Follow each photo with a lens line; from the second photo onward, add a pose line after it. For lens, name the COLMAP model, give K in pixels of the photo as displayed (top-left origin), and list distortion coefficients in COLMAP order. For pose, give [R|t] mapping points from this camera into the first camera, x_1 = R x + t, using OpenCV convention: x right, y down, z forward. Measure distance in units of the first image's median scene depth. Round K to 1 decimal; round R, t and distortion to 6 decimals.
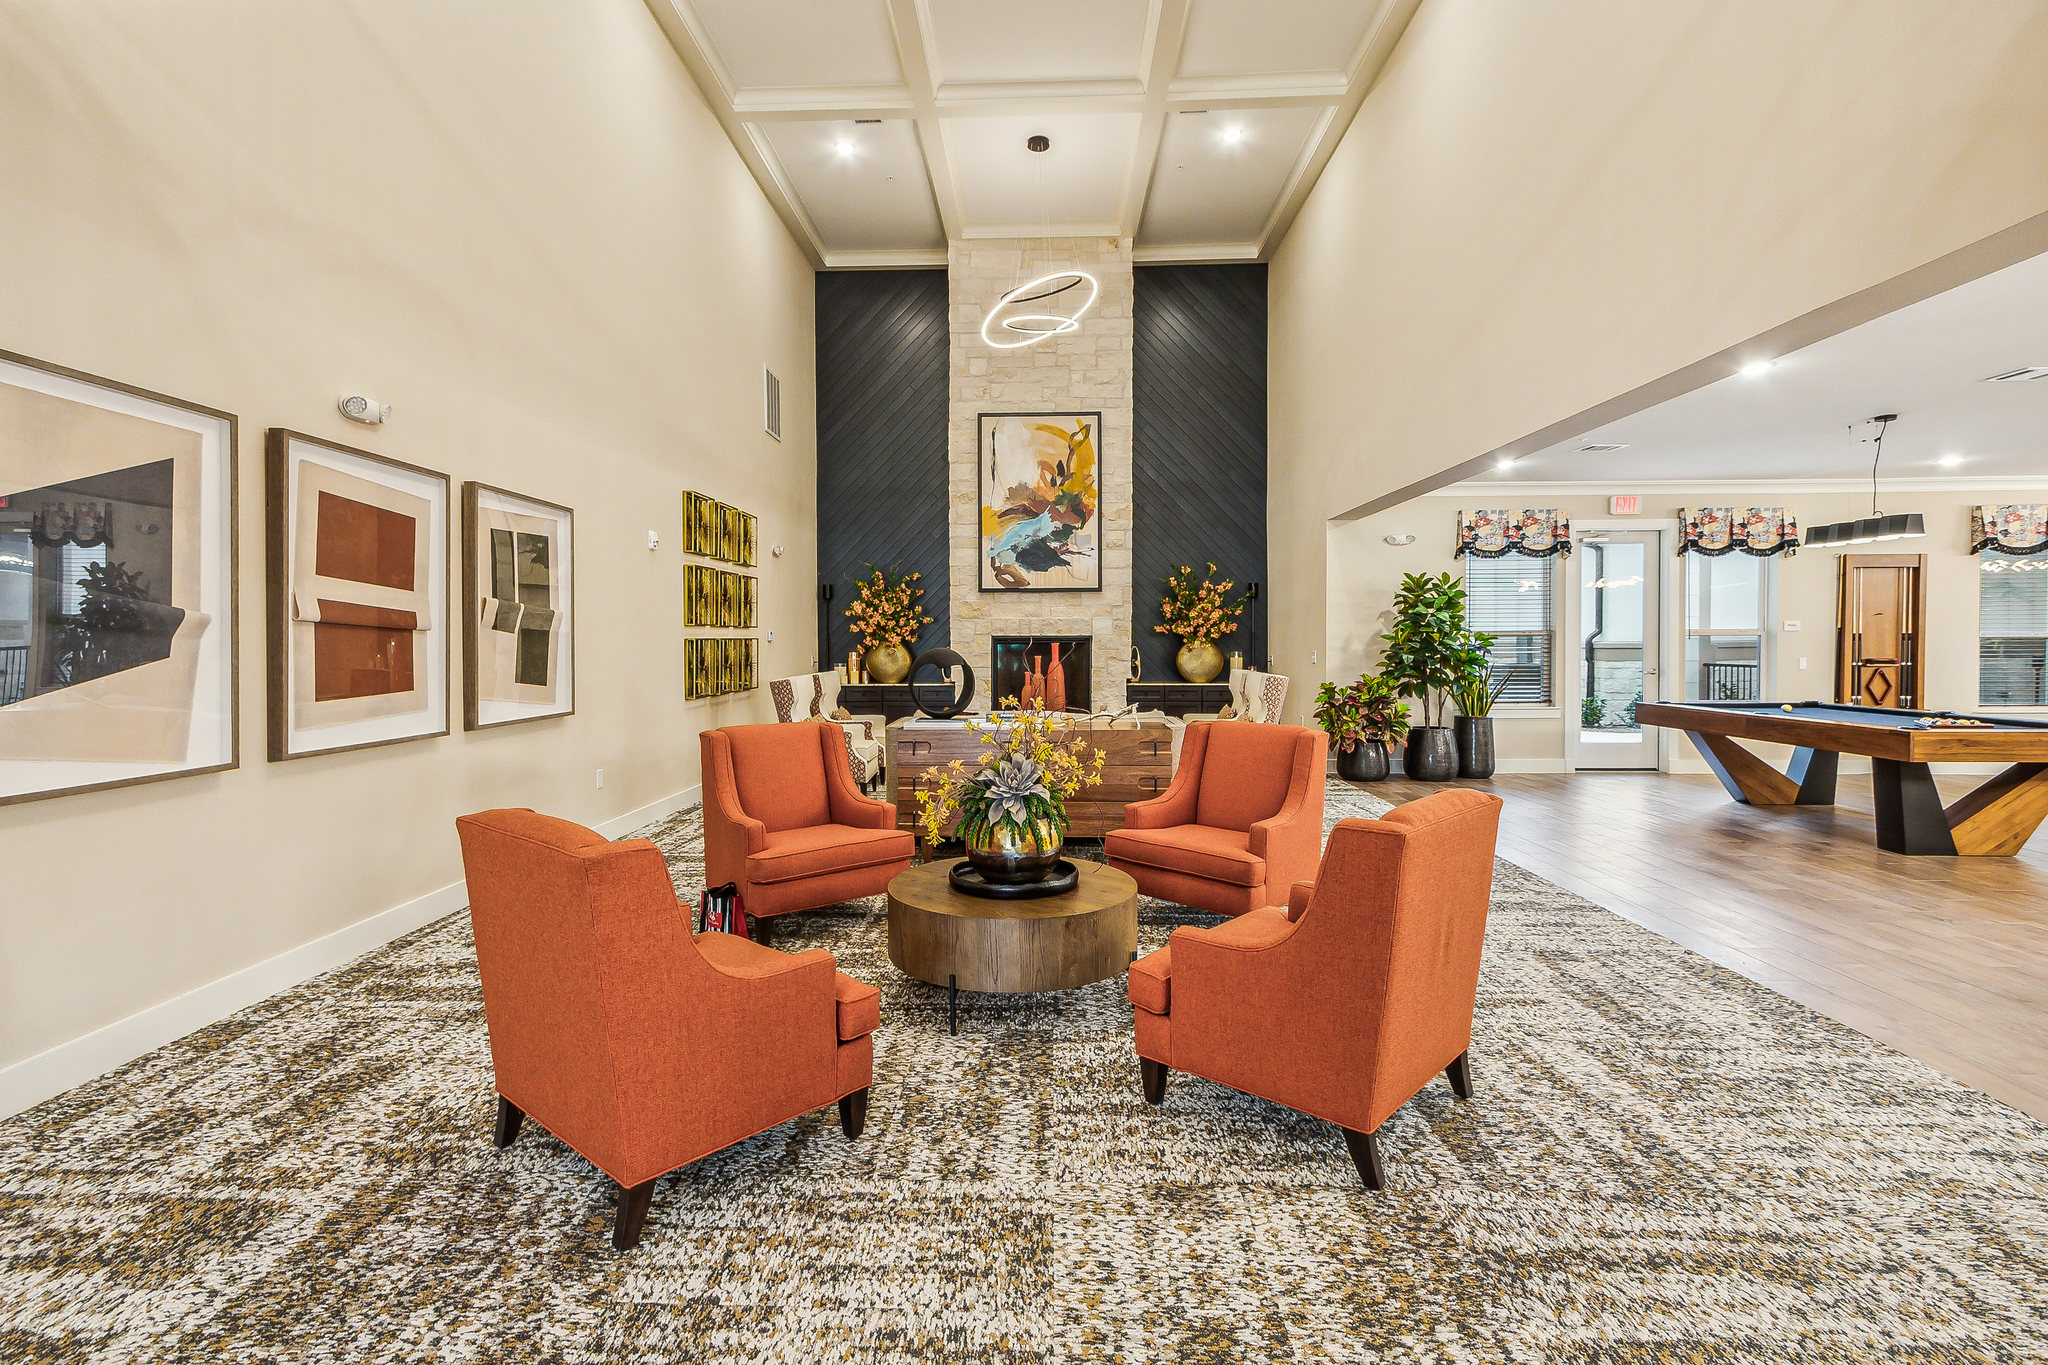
lens RADIAL K [[956.4, 0, 984.8], [0, 956.4, 654.6], [0, 0, 1]] dist [-0.002282, -0.001399]
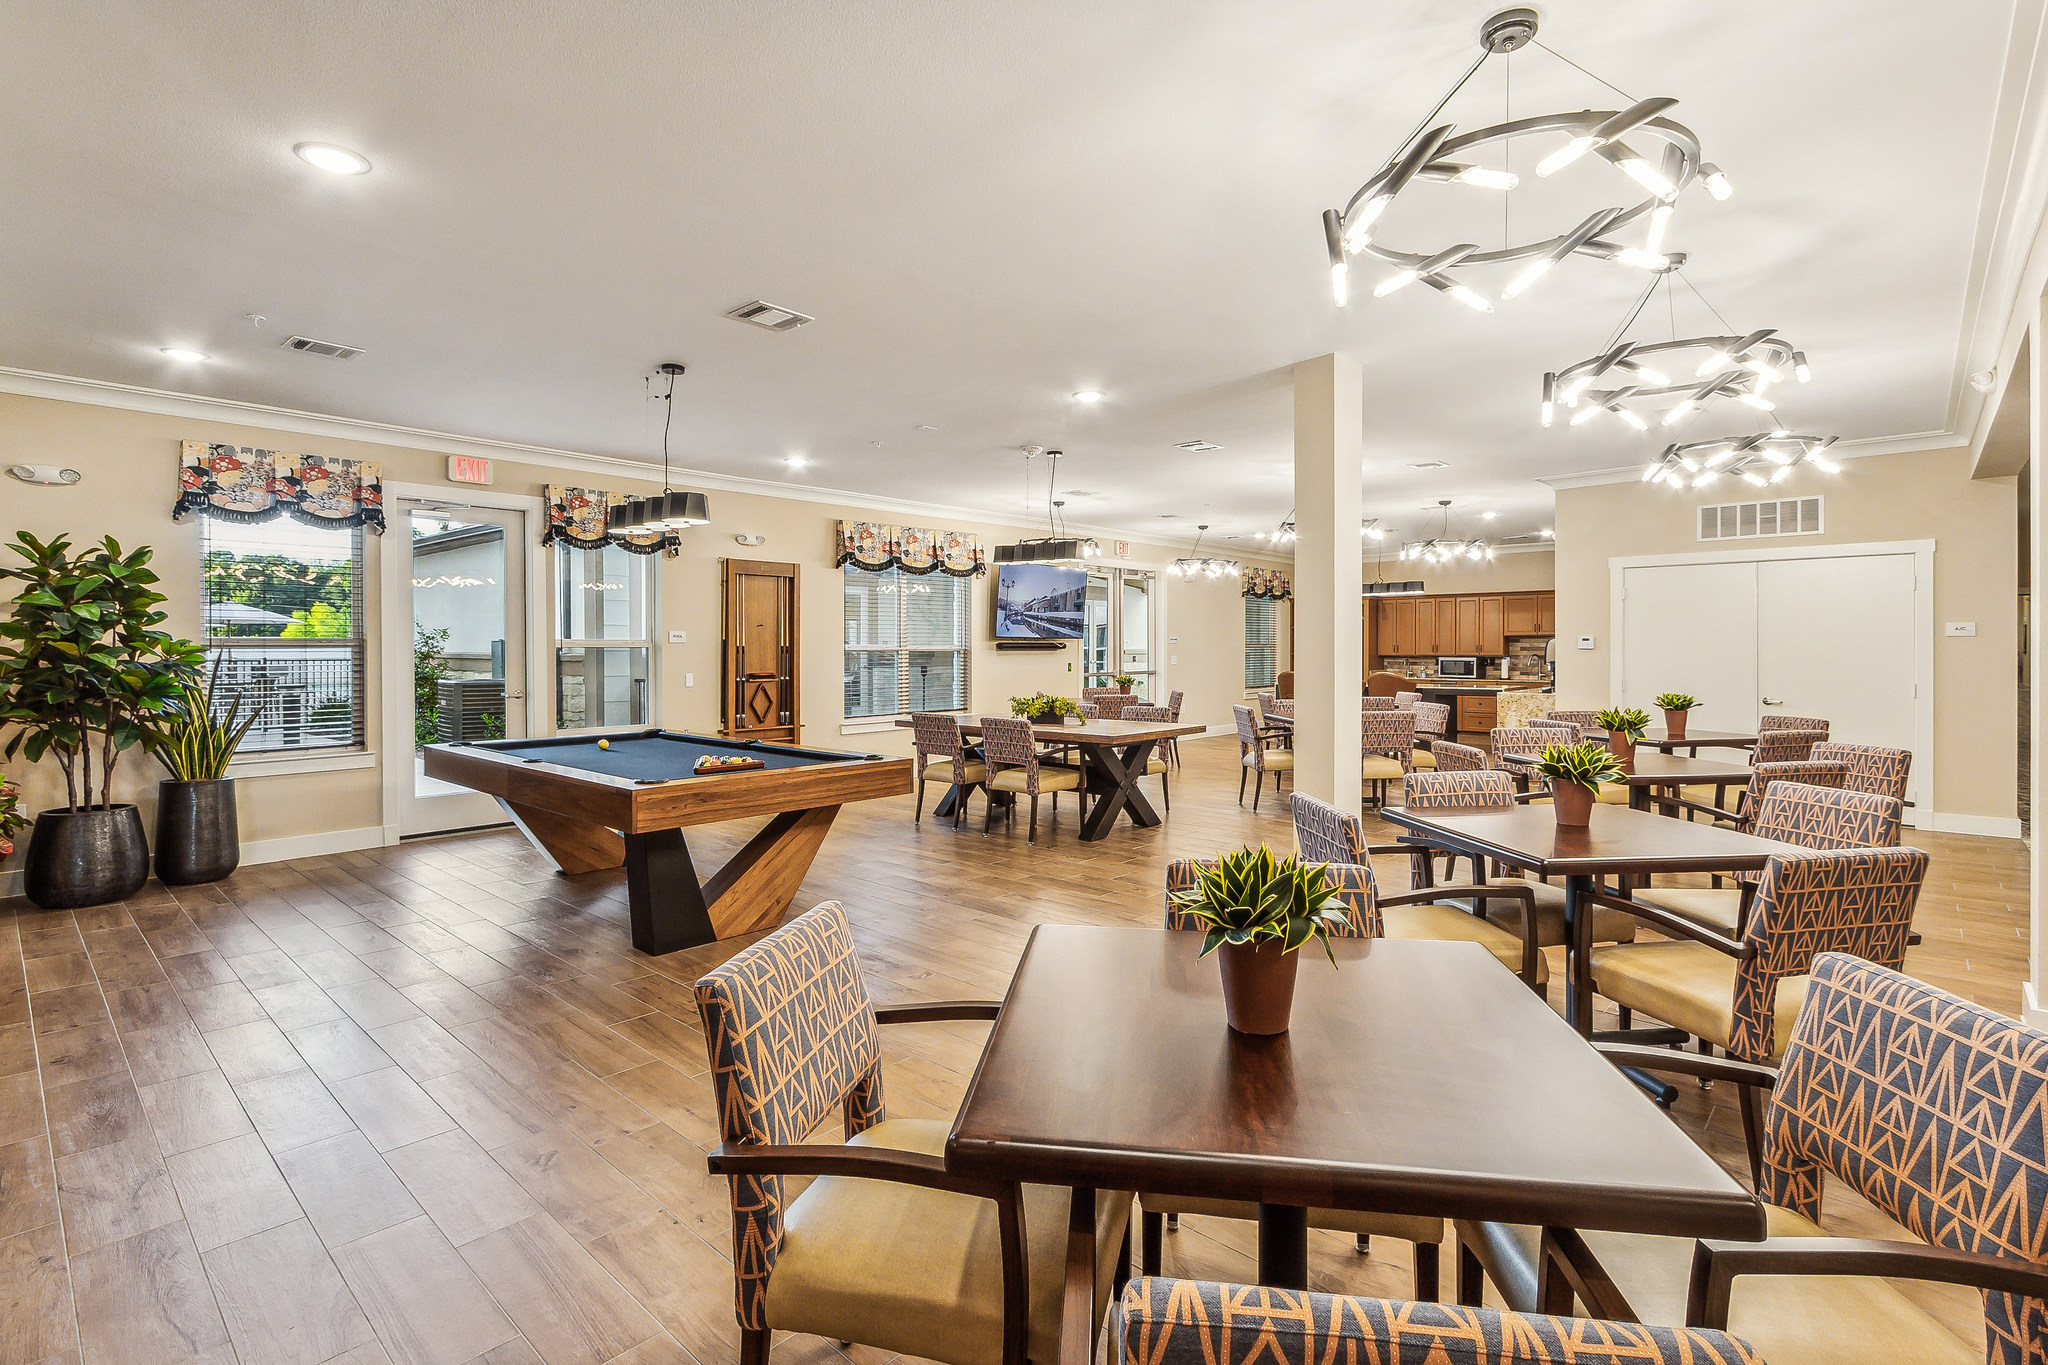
lens RADIAL K [[956.4, 0, 1025.1], [0, 956.4, 669.0], [0, 0, 1]] dist [-0.002282, -0.001399]
pose [[0.629266, -0.013275, 0.777077, 0.373264], [0.009810, 0.999910, 0.009138, -0.006086], [-0.777128, 0.001873, 0.629340, 0.209504]]
